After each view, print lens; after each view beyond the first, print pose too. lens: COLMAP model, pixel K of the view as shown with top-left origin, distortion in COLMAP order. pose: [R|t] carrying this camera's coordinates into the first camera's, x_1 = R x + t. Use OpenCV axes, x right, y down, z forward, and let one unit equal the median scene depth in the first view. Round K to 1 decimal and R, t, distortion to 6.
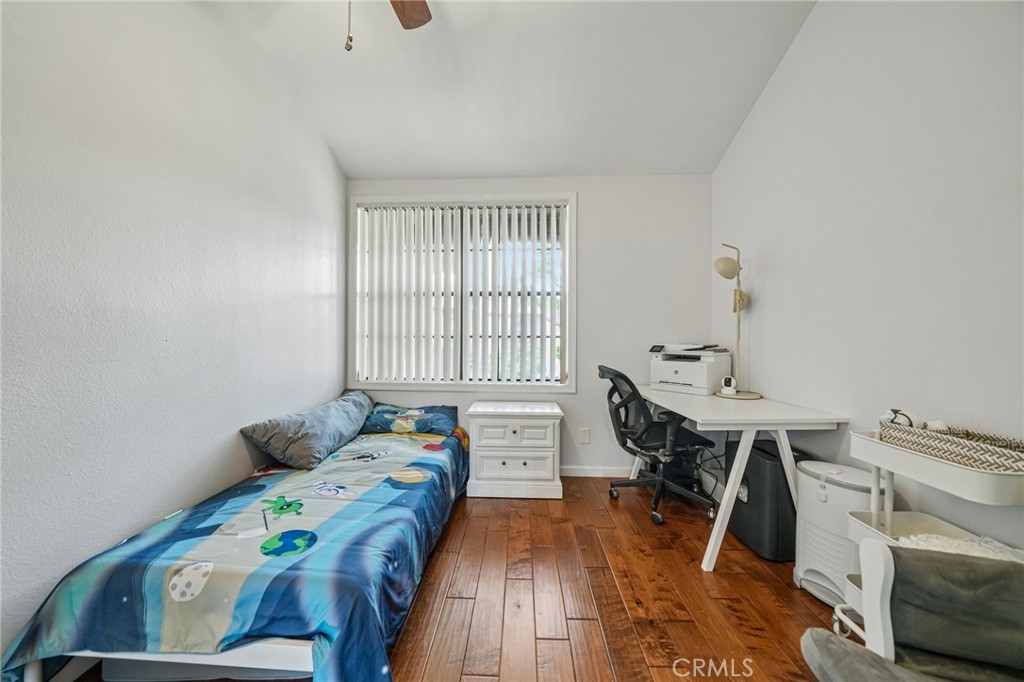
lens RADIAL K [[355.8, 0, 507.7], [0, 355.8, 340.3], [0, 0, 1]] dist [-0.013353, 0.000009]
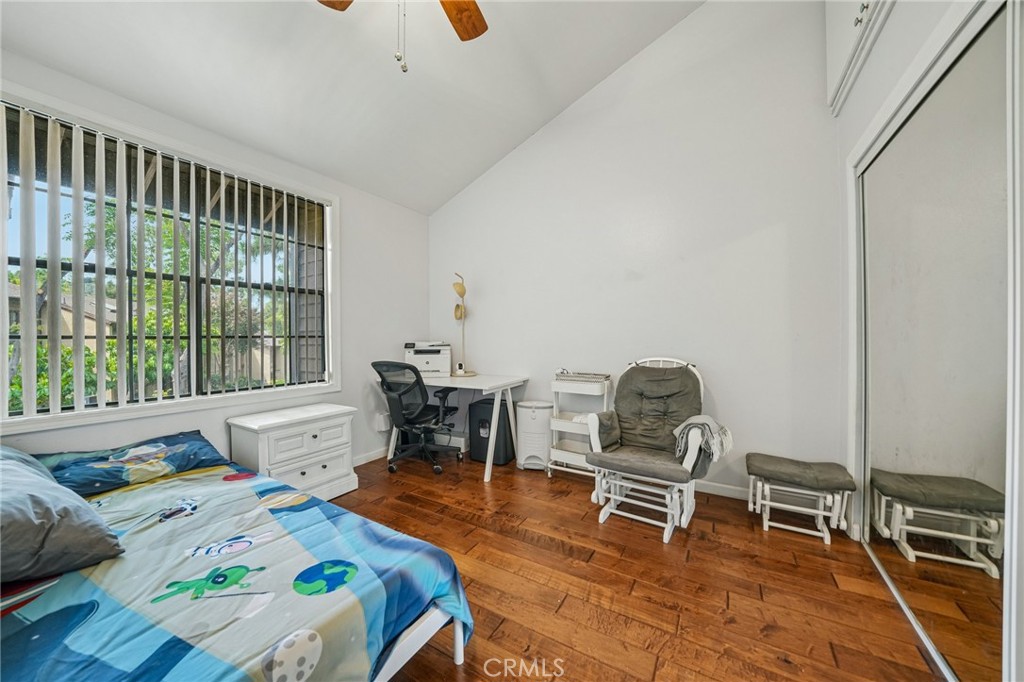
lens RADIAL K [[355.8, 0, 514.2], [0, 355.8, 339.4], [0, 0, 1]] dist [-0.013353, 0.000009]
pose [[0.460475, -0.003907, 0.887664, -0.736493], [0.003738, 0.999990, 0.002462, 0.000435], [-0.887665, 0.002185, 0.460485, 0.127856]]
